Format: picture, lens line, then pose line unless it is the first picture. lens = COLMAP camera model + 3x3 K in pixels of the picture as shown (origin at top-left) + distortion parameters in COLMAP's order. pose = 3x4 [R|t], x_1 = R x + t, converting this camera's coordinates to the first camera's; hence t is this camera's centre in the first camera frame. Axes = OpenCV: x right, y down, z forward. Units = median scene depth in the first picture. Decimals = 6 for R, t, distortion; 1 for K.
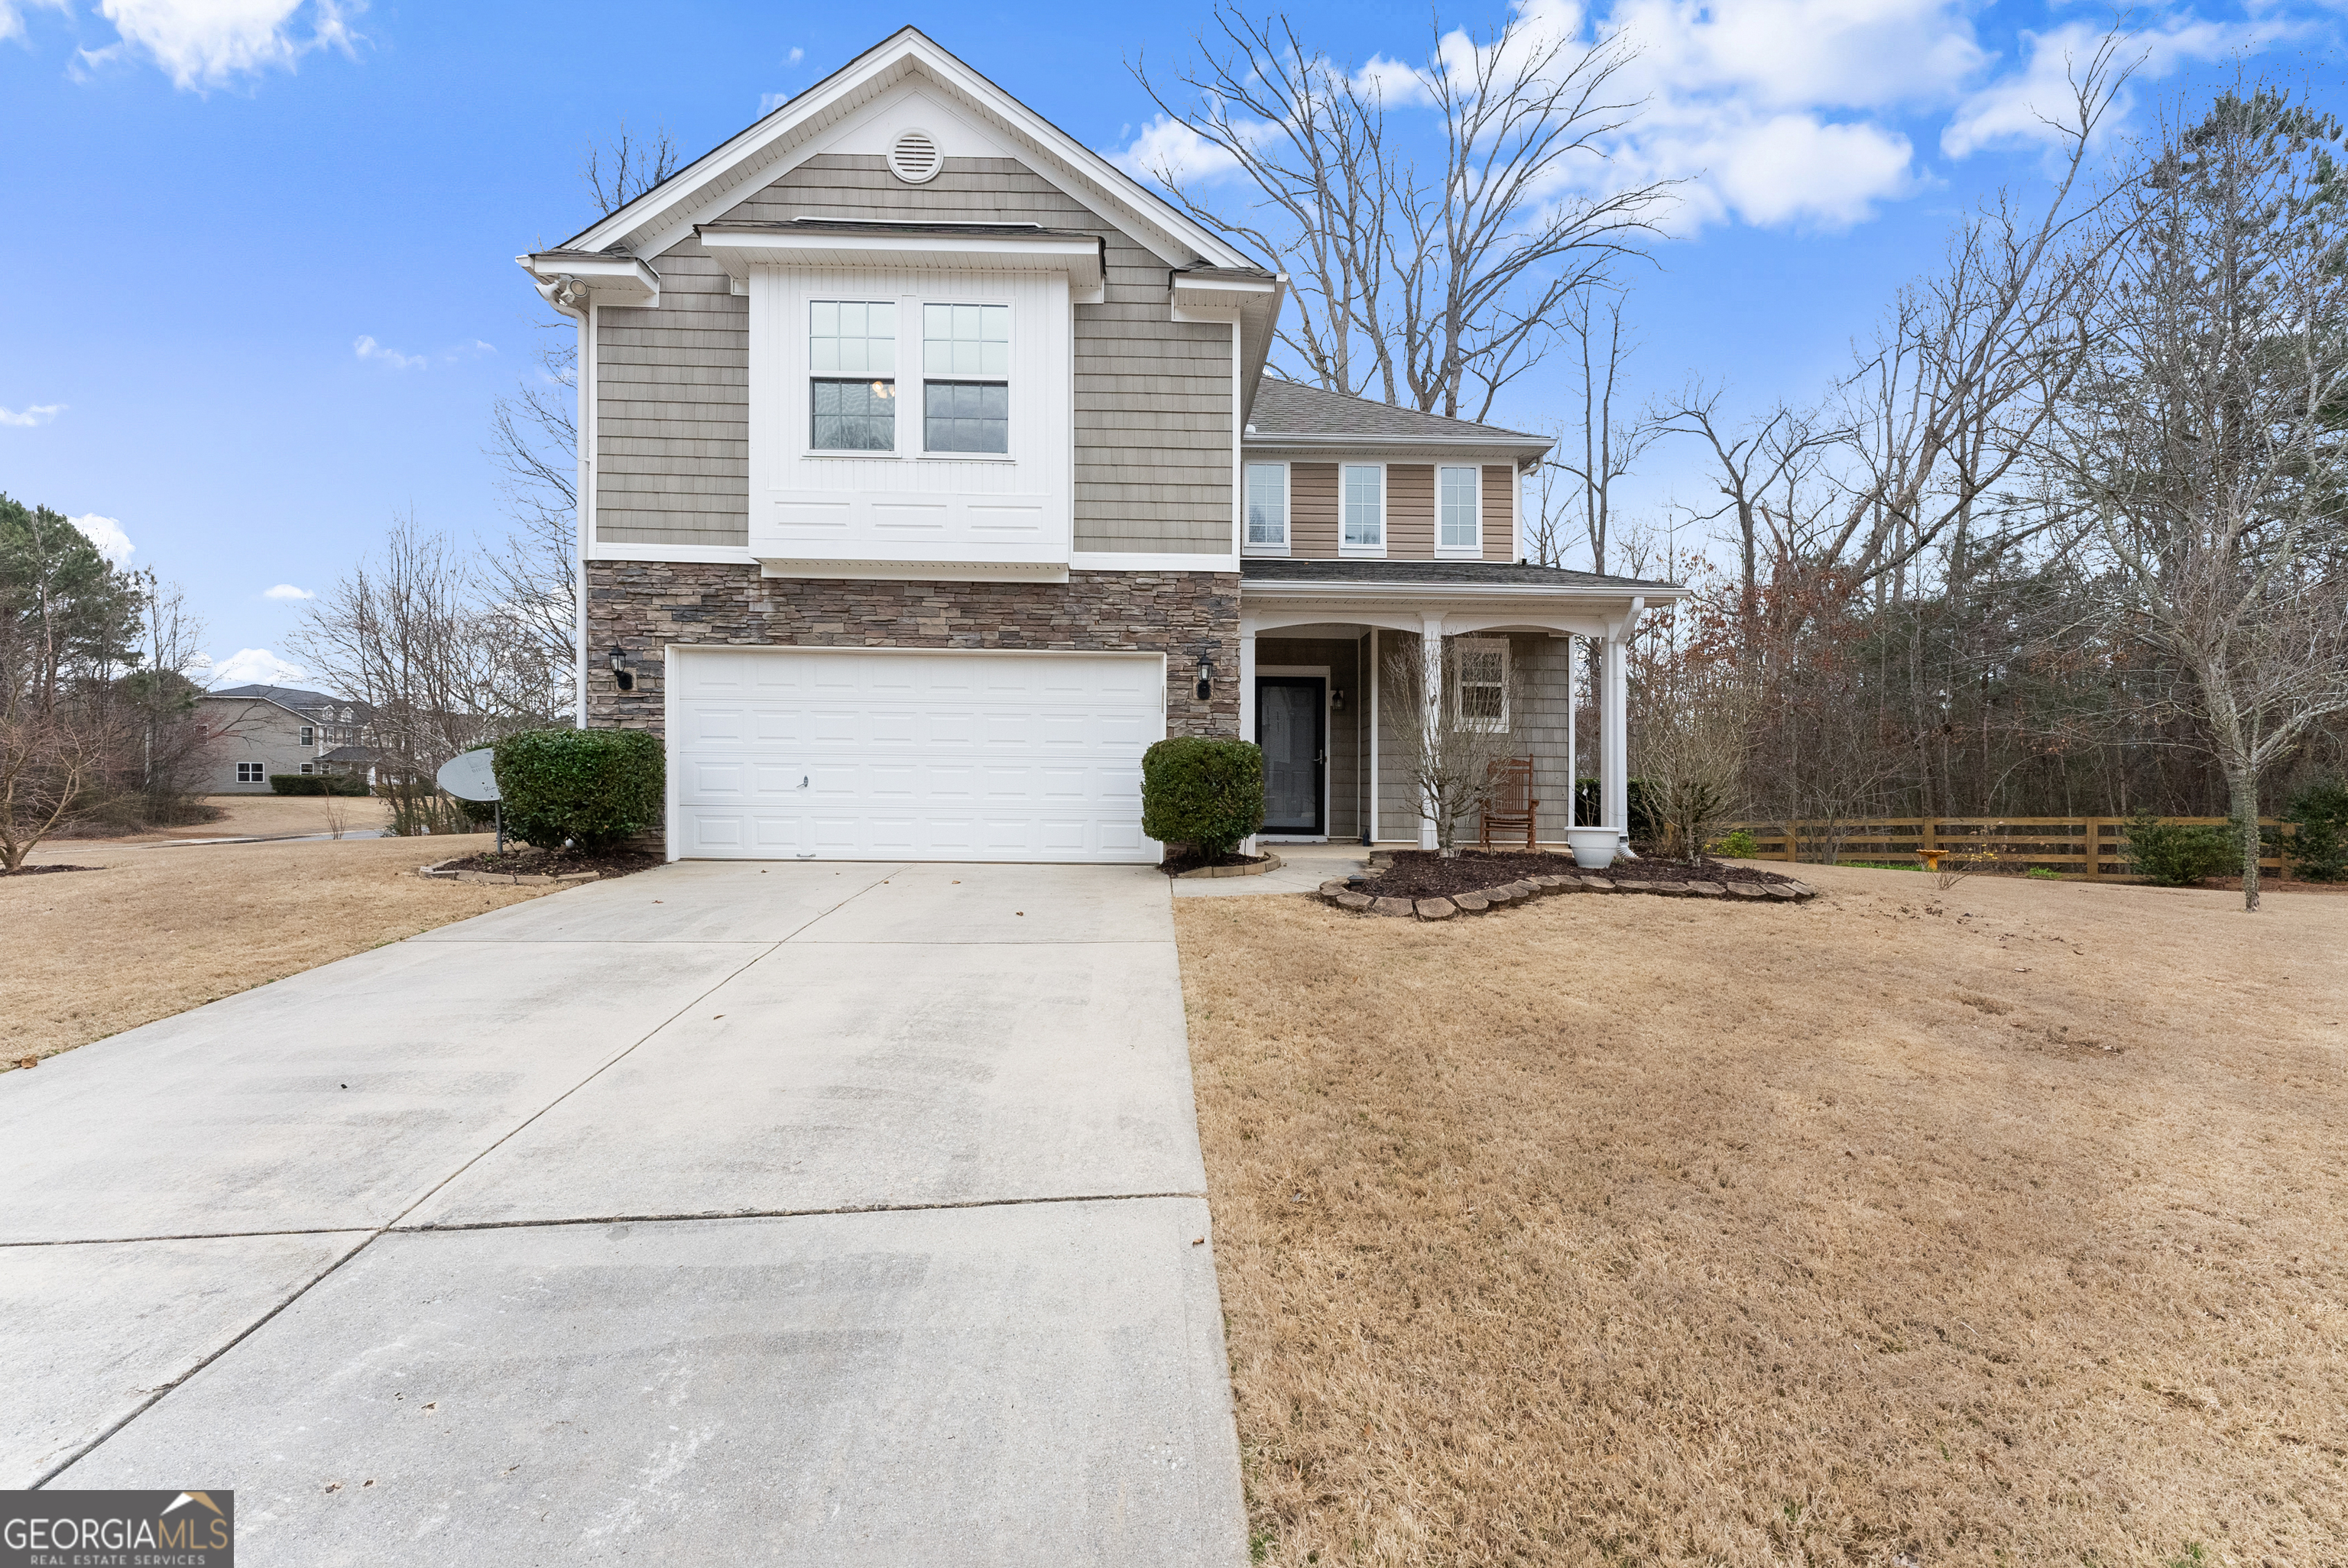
lens RADIAL K [[943.4, 0, 1168.4], [0, 943.4, 773.4], [0, 0, 1]] dist [0.000073, 0.000441]
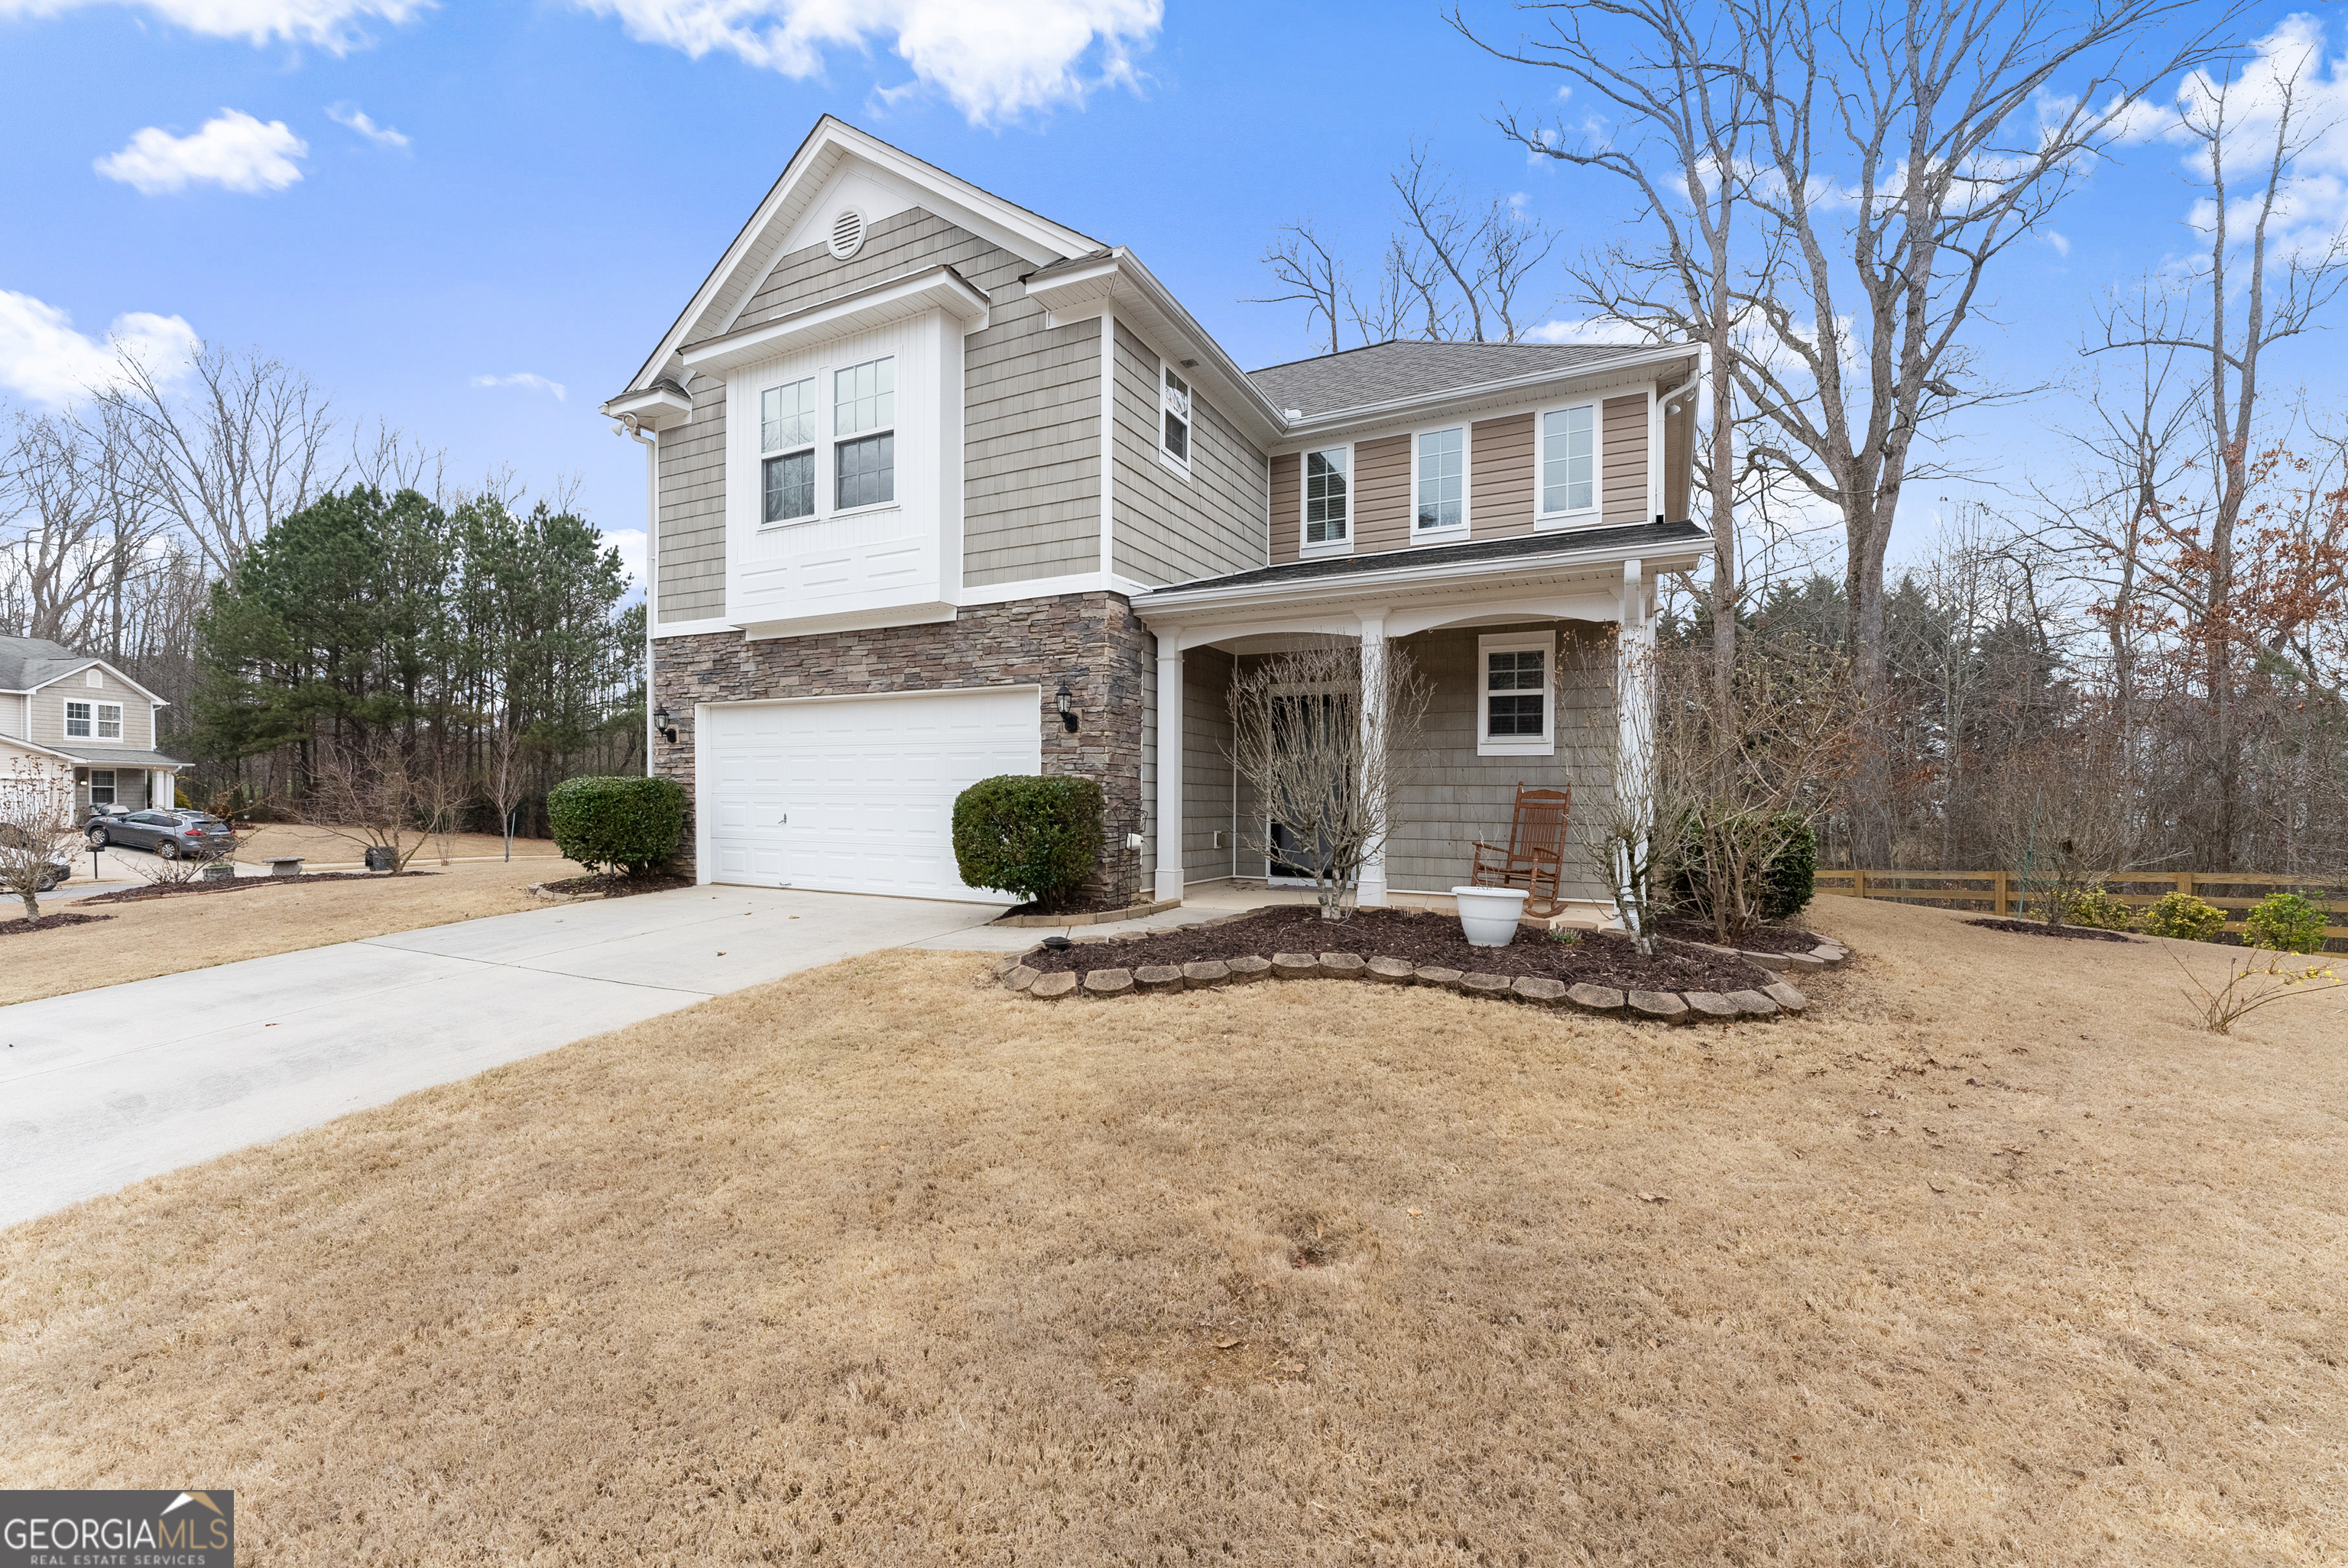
lens RADIAL K [[943.4, 0, 1173.5], [0, 943.4, 795.1], [0, 0, 1]] dist [0.000073, 0.000441]
pose [[0.877154, -0.005513, -0.480178, 0.567774], [0.008278, 0.999959, 0.003642, -0.019796], [0.480138, -0.007169, 0.877164, 0.238071]]
